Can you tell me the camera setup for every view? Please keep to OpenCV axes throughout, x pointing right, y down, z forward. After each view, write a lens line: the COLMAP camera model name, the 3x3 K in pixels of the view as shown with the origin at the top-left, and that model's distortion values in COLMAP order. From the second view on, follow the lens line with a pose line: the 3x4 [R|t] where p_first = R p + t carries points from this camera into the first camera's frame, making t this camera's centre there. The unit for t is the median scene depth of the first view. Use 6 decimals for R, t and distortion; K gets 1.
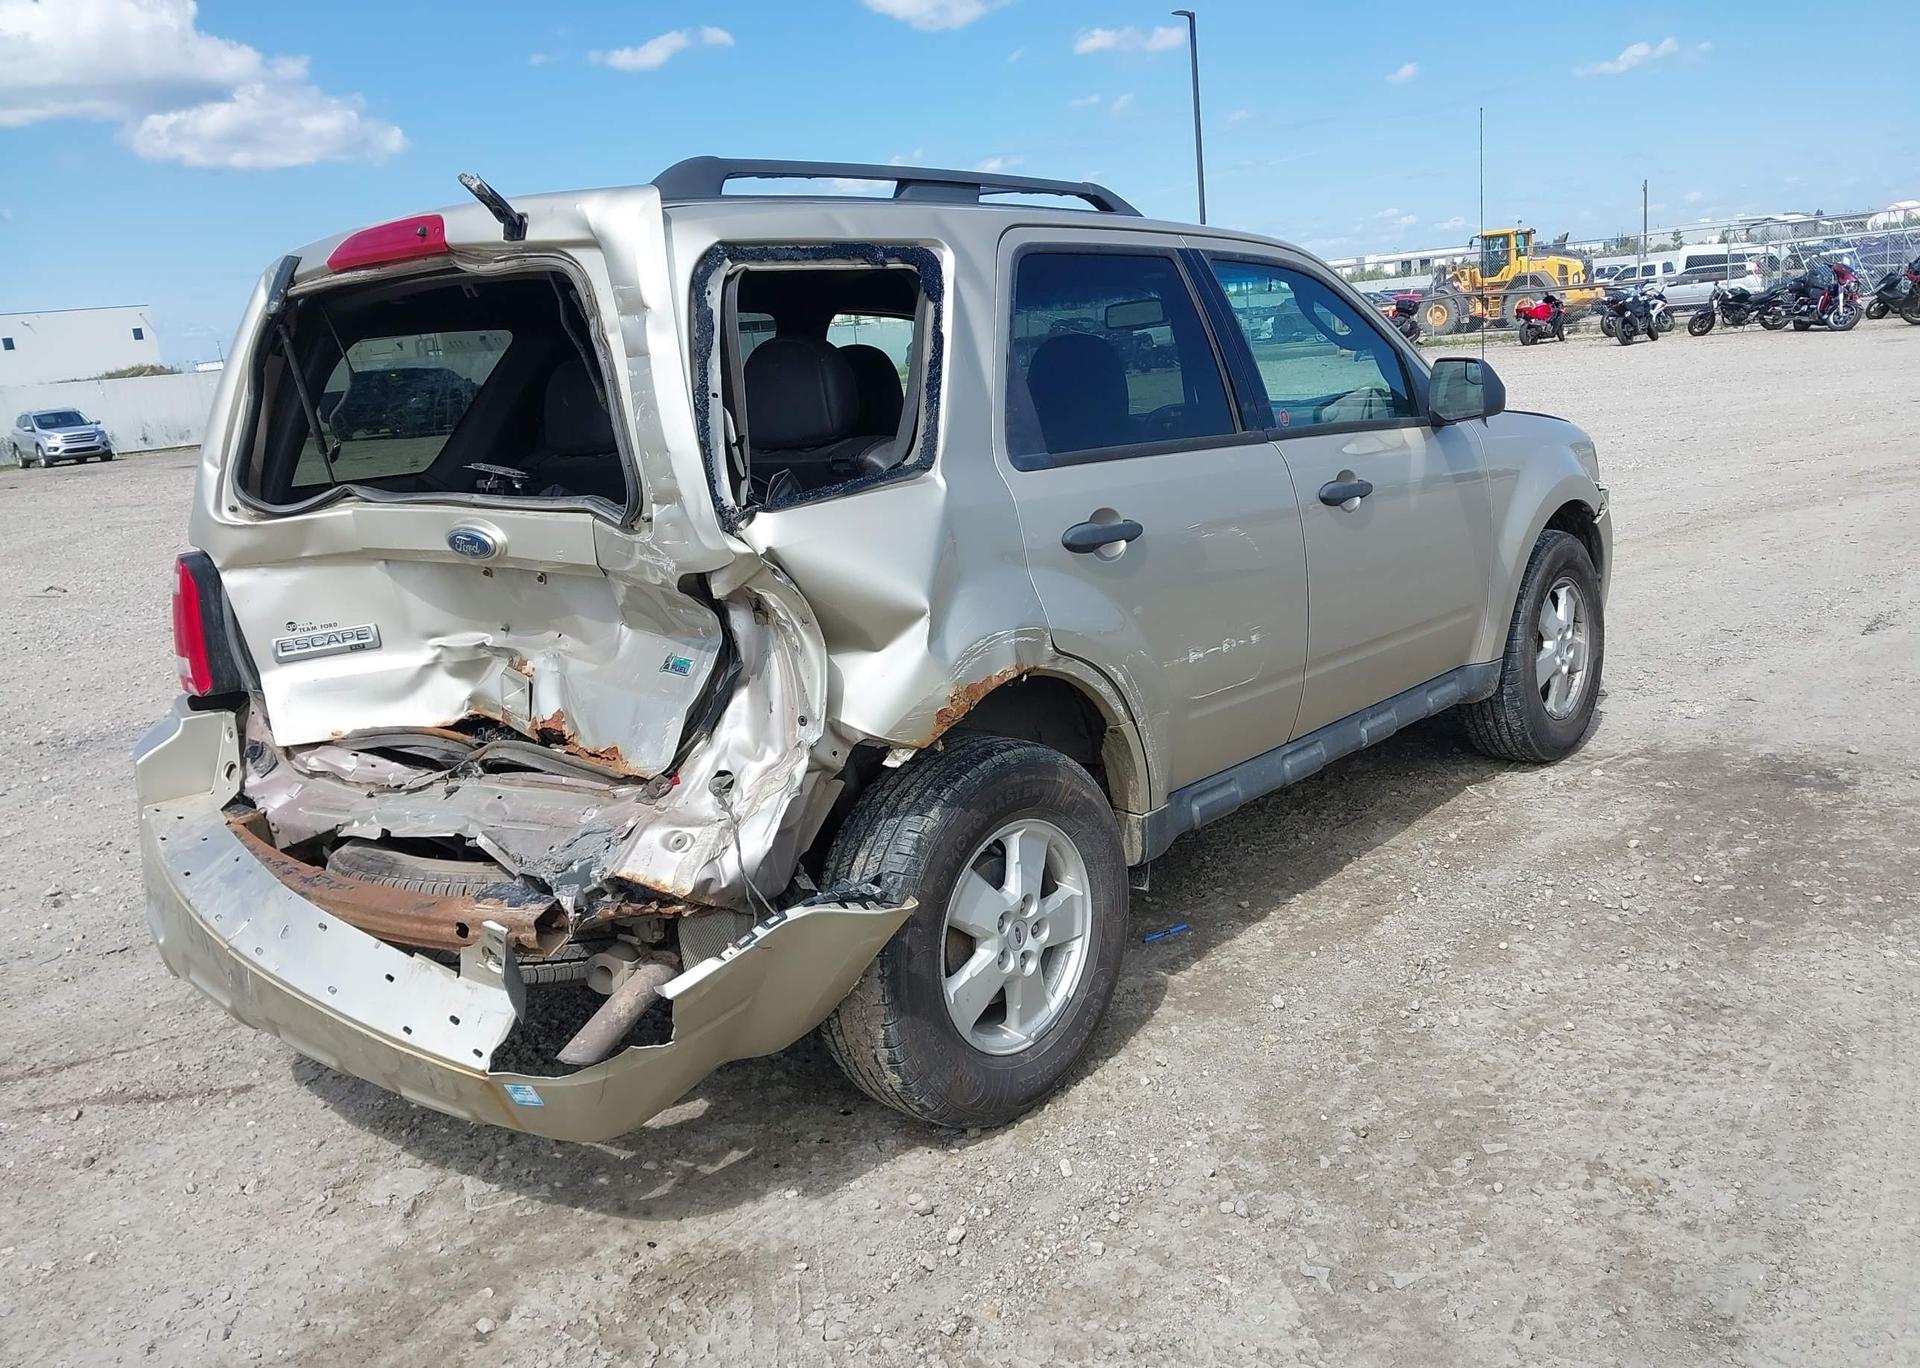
lens RADIAL K [[1519.2, 0, 990.8], [0, 1519.2, 681.0], [0, 0, 1]] dist [0.036206, -0.047952]
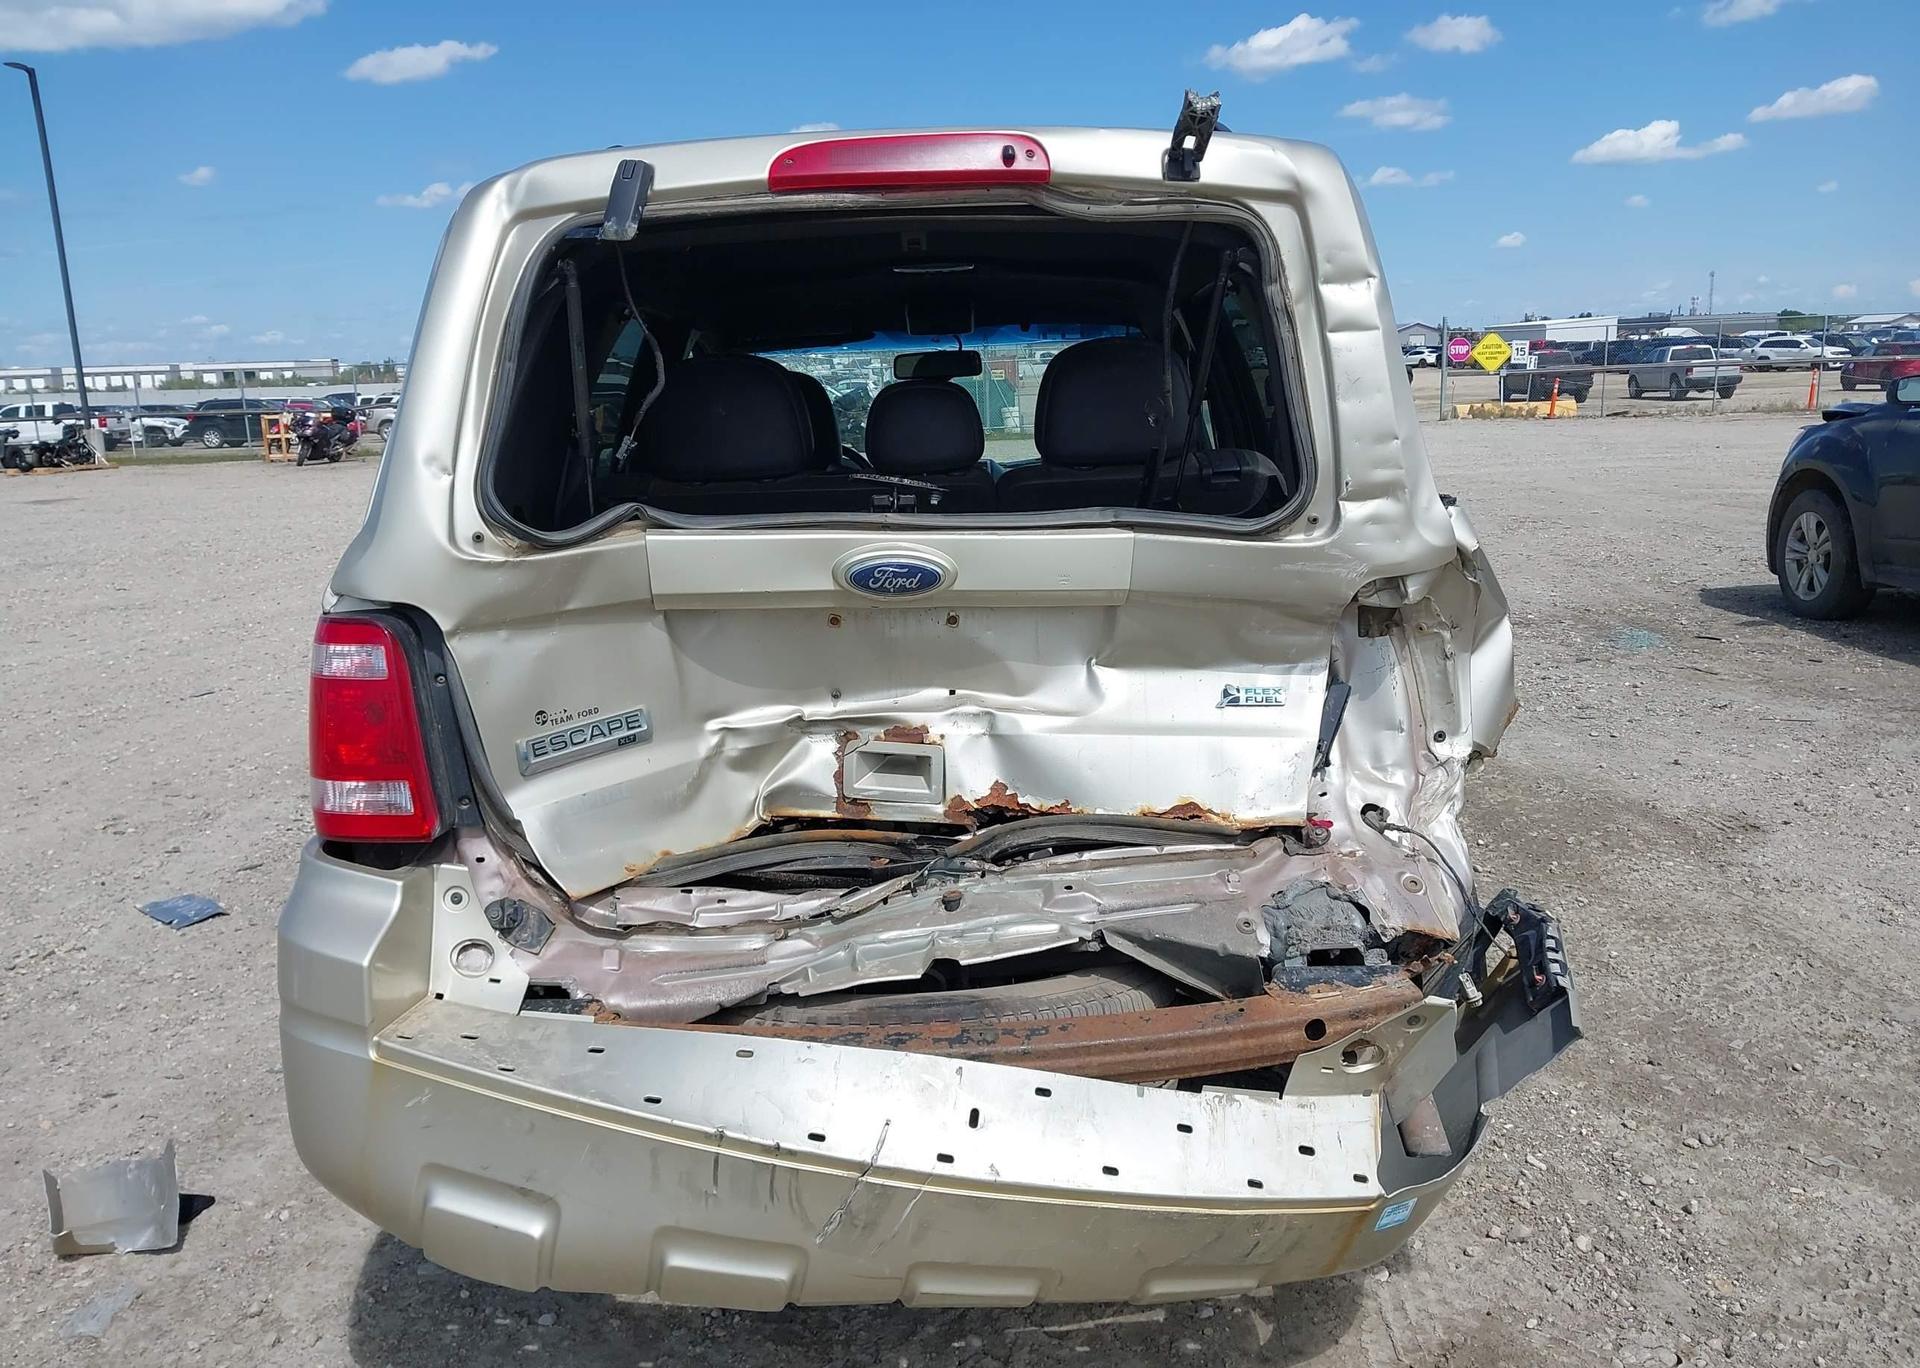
lens RADIAL K [[1519.2, 0, 964.8], [0, 1519.2, 694.5], [0, 0, 1]] dist [0.036206, -0.047952]
pose [[0.746715, -0.070594, 0.661387, -0.760438], [0.116470, 0.992866, -0.025522, -0.007772], [-0.654868, 0.096089, 0.749610, 0.391195]]
